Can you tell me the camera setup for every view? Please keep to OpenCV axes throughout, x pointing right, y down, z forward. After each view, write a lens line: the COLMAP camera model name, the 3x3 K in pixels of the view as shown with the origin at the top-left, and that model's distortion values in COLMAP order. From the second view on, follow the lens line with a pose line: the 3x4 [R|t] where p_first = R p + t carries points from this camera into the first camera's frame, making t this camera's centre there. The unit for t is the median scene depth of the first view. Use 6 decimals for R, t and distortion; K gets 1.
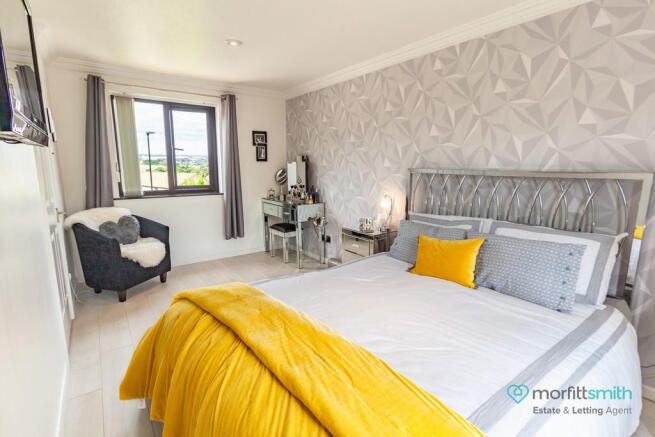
lens RADIAL K [[317.7, 0, 326.2], [0, 317.7, 225.7], [0, 0, 1]] dist [0.000050, 0.000147]
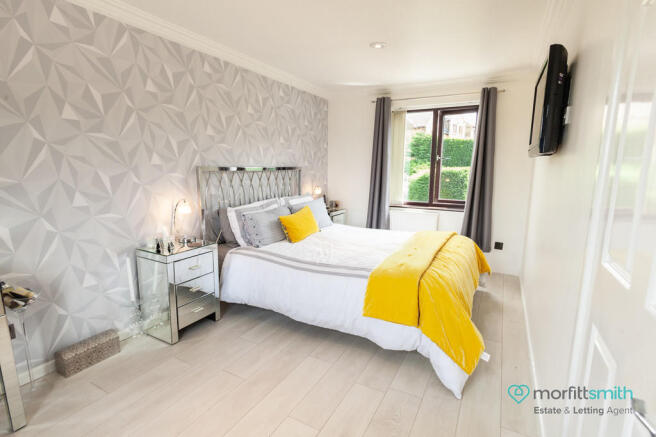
lens RADIAL K [[319.1, 0, 336.1], [0, 319.1, 217.9], [0, 0, 1]] dist [0.002130, 0.001483]
pose [[-0.440753, -0.164842, 0.882363, -0.757422], [0.148463, 0.956068, 0.252771, -0.210468], [-0.885266, 0.242408, -0.396917, 1.038306]]
